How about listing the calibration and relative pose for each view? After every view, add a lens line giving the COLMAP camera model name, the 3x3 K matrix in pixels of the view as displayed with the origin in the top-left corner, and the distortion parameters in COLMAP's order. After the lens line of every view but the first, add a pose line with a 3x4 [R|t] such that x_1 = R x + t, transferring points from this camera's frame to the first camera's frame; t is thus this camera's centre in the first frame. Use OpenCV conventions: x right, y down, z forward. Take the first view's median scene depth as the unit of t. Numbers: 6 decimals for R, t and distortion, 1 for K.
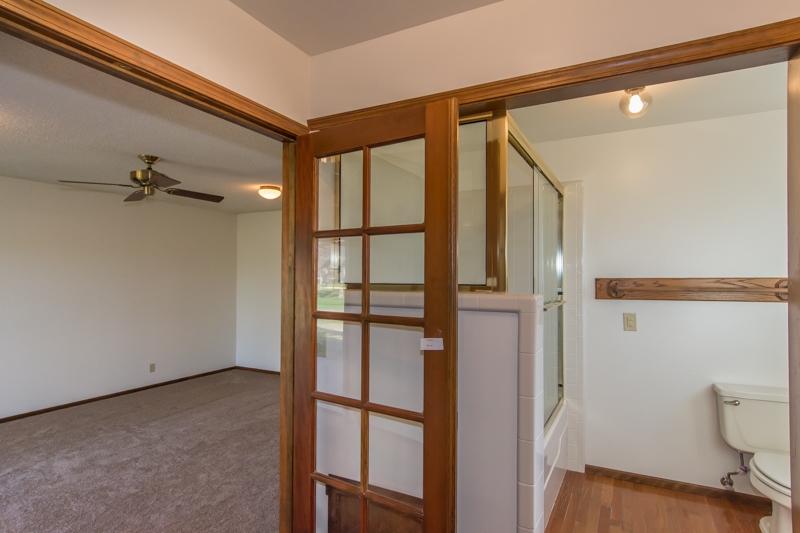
lens RADIAL K [[441.9, 0, 410.4], [0, 441.9, 266.6], [0, 0, 1]] dist [0.004113, 0.000225]
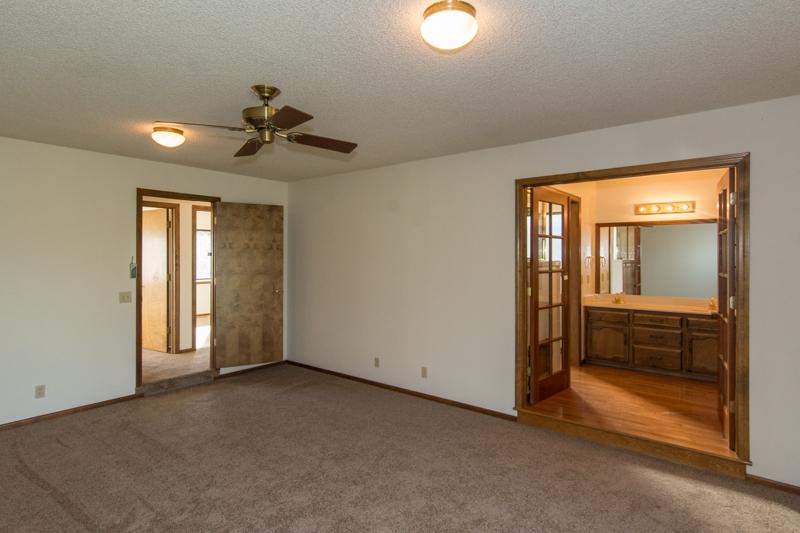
lens RADIAL K [[418.2, 0, 398.4], [0, 418.2, 245.3], [0, 0, 1]] dist [0.002392, 0.000341]
pose [[0.208222, -0.001897, 0.978080, -2.564472], [-0.023862, 0.999691, 0.007019, -0.028528], [-0.977790, -0.024801, 0.208112, 1.350617]]
